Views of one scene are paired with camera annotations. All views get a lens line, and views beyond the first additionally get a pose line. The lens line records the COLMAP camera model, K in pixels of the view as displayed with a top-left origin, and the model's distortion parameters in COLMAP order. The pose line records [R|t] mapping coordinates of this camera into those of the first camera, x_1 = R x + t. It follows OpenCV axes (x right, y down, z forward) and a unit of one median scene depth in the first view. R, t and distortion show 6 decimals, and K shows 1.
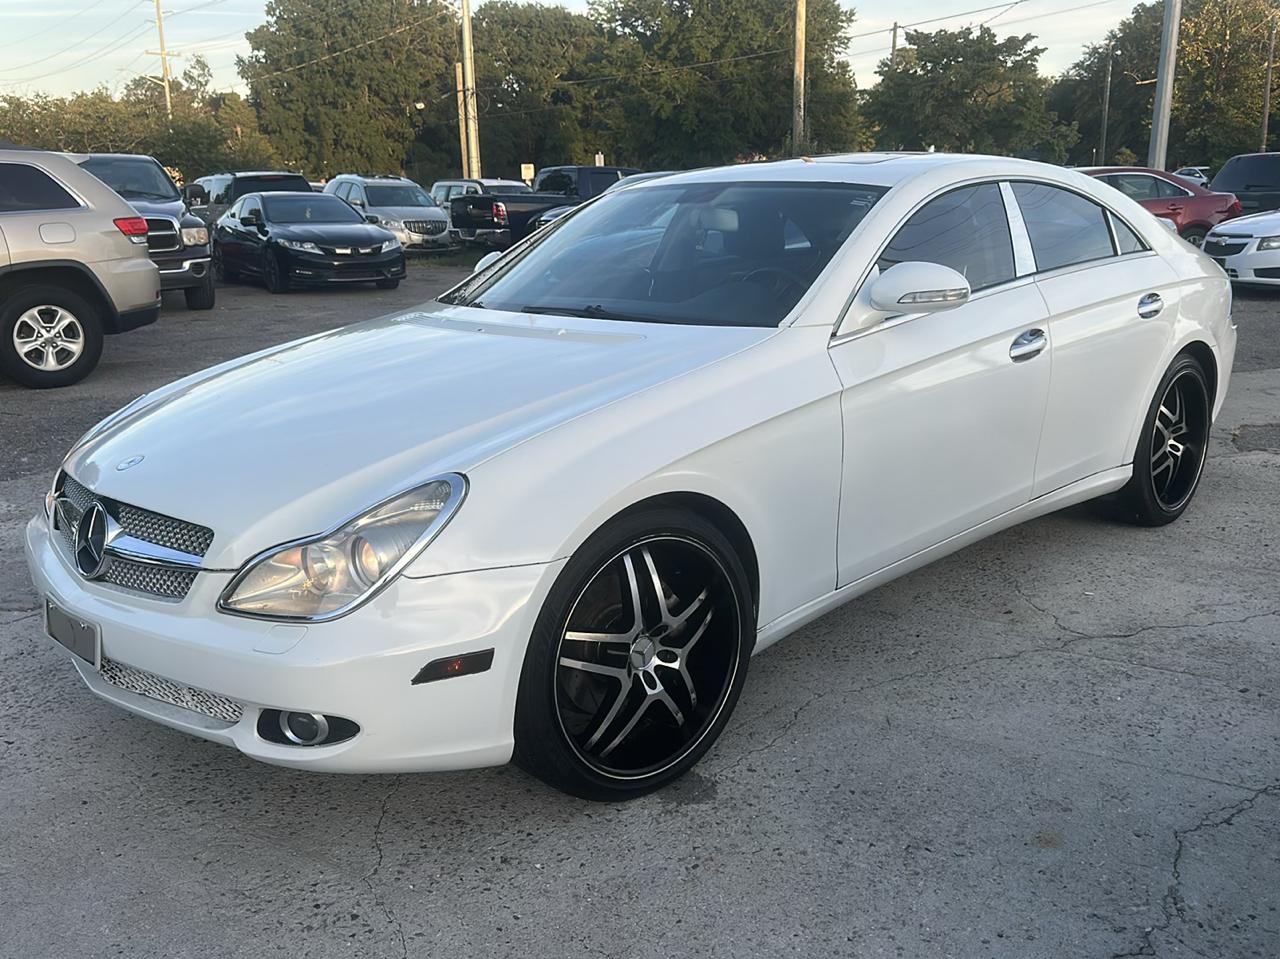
lens RADIAL K [[1150.0, 0, 651.3], [0, 1150.0, 491.0], [0, 0, 1]] dist [0.117938, -0.206255]
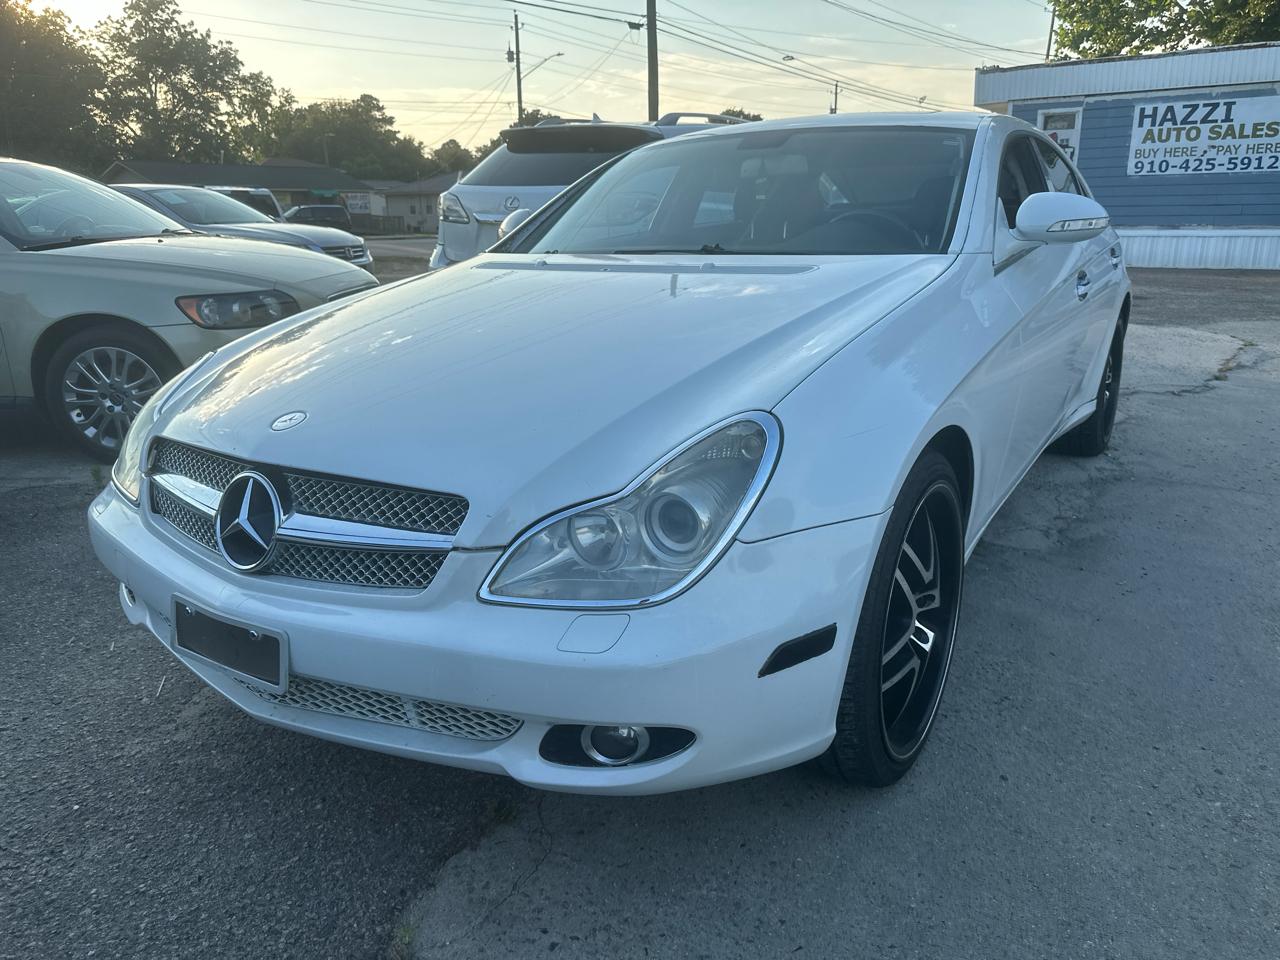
lens RADIAL K [[918.2, 0, 638.6], [0, 918.2, 475.2], [0, 0, 1]] dist [0.001708, -0.012228]
pose [[0.977576, -0.055064, 0.203257, -0.200955], [0.050792, 0.998366, 0.026181, 0.004499], [-0.204367, -0.015270, 0.978775, 0.202982]]
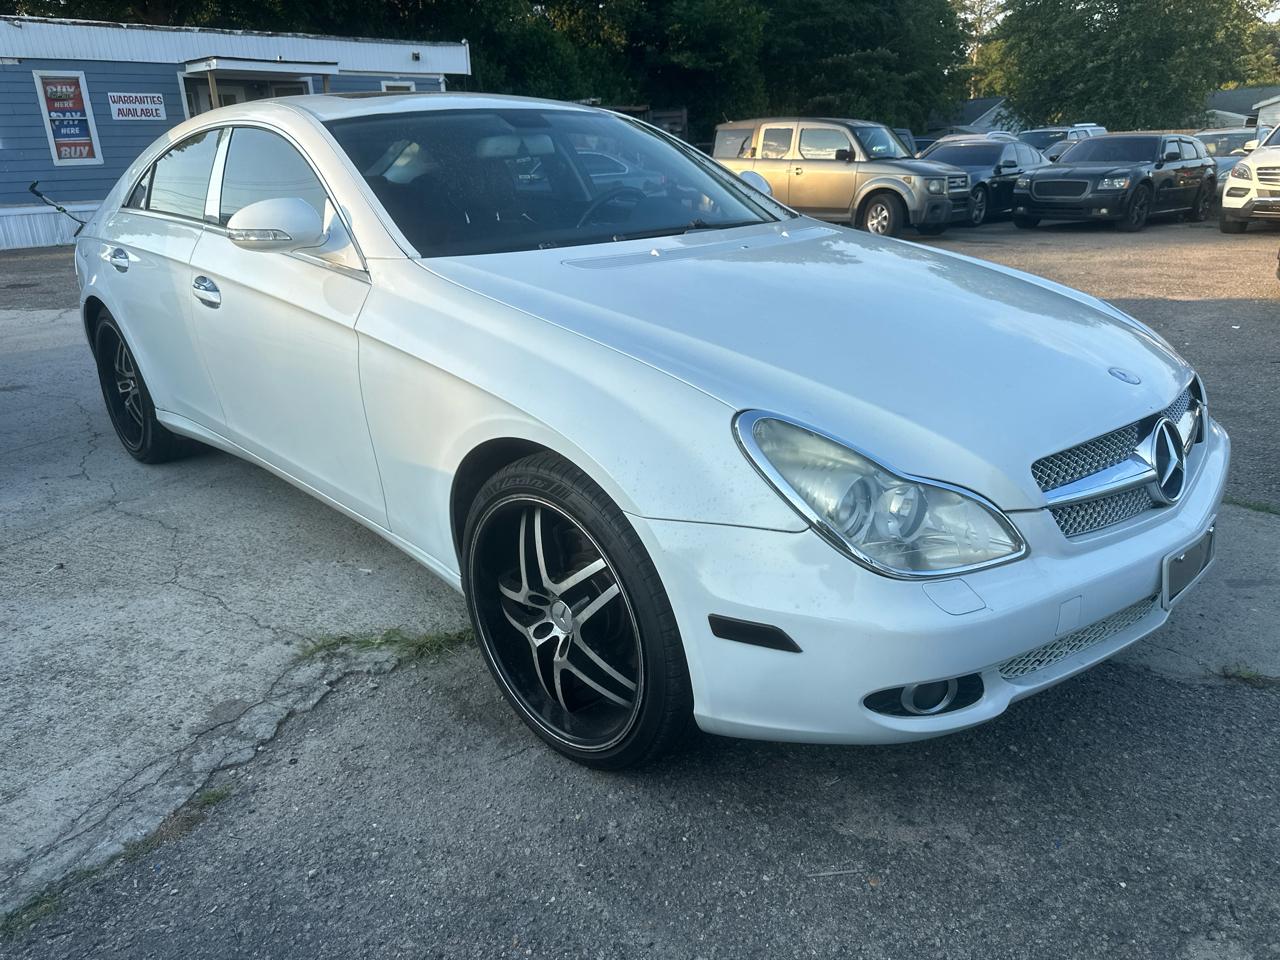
lens RADIAL K [[921.9, 0, 638.9], [0, 921.9, 488.5], [0, 0, 1]] dist [-0.000407, -0.015426]
pose [[0.016753, -0.318045, 0.947928, -0.683506], [0.271341, 0.913929, 0.301842, -0.154748], [-0.962337, 0.252155, 0.101610, 0.775178]]
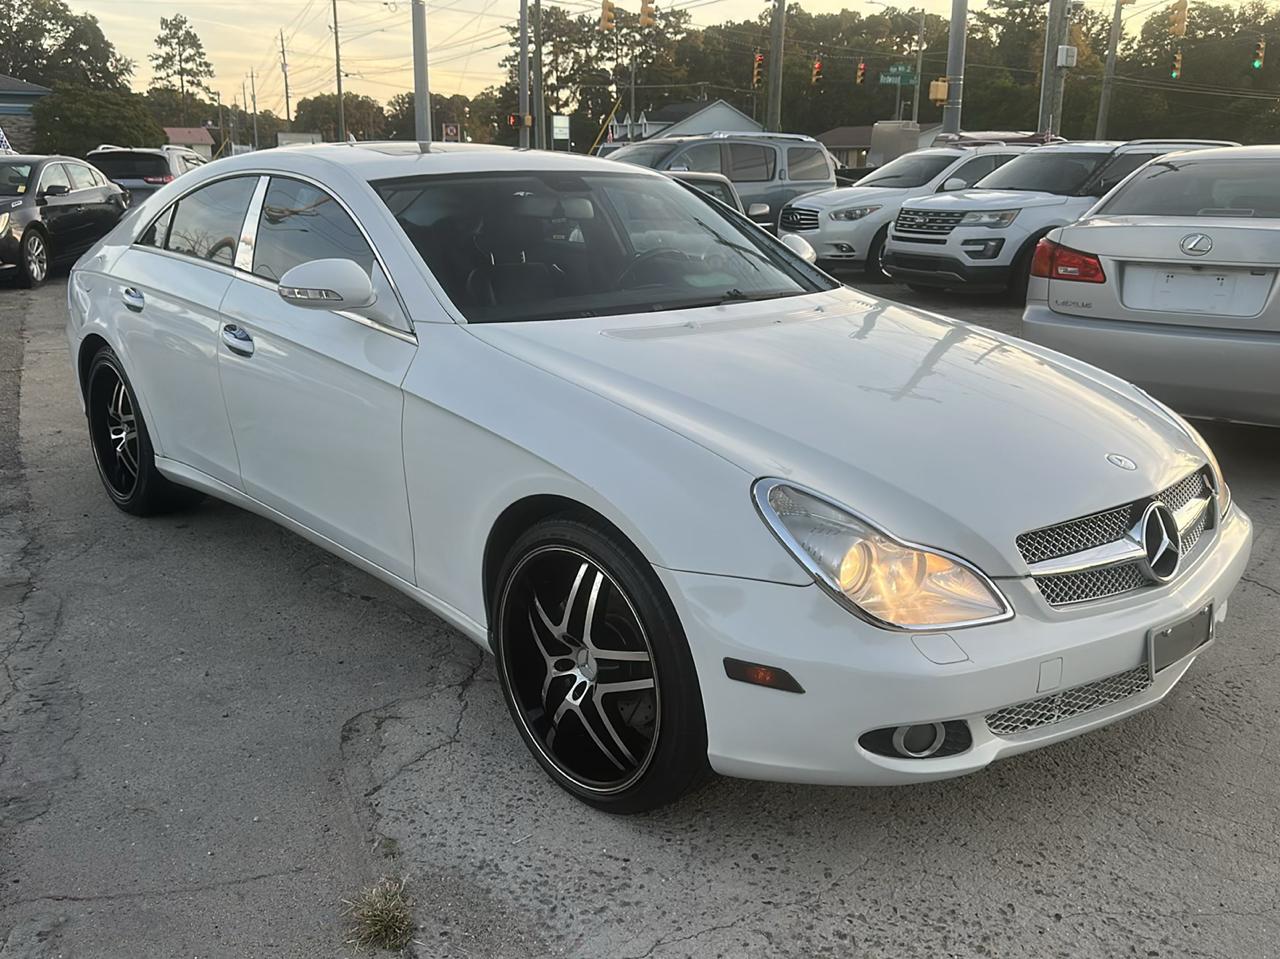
lens RADIAL K [[1156.3, 0, 649.1], [0, 1156.3, 485.8], [0, 0, 1]] dist [0.053689, -0.087111]
pose [[0.040347, -0.237913, 0.970448, -0.831886], [0.235009, 0.946252, 0.222211, -0.185171], [-0.971156, 0.219098, 0.094090, 0.765688]]
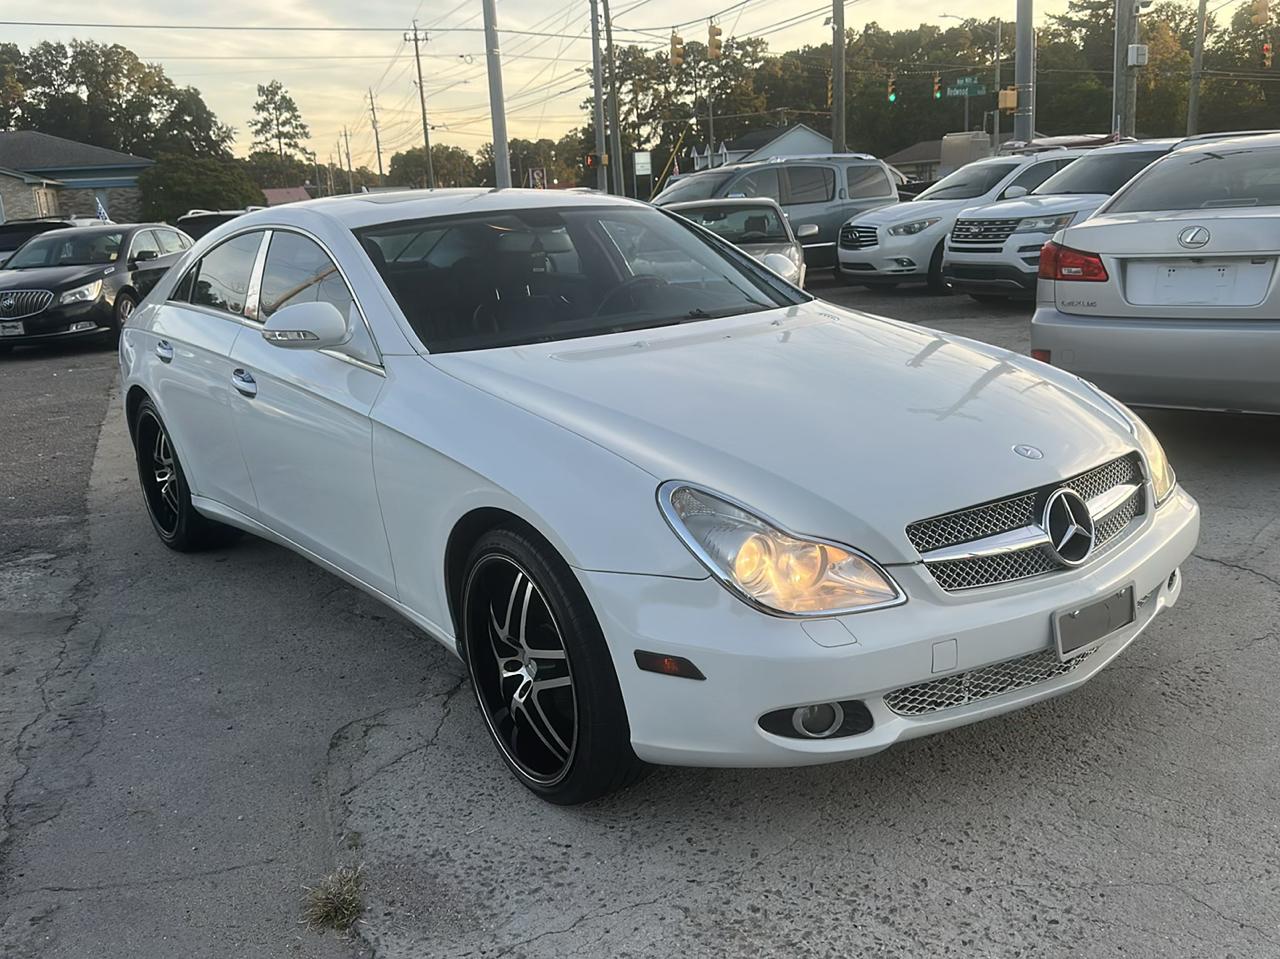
lens RADIAL K [[1156.3, 0, 649.1], [0, 1156.3, 485.8], [0, 0, 1]] dist [0.053689, -0.087111]
pose [[0.113927, -0.217039, 0.969492, -0.864688], [0.294776, 0.939286, 0.175637, -0.159106], [-0.948751, 0.265773, 0.170988, 0.678761]]
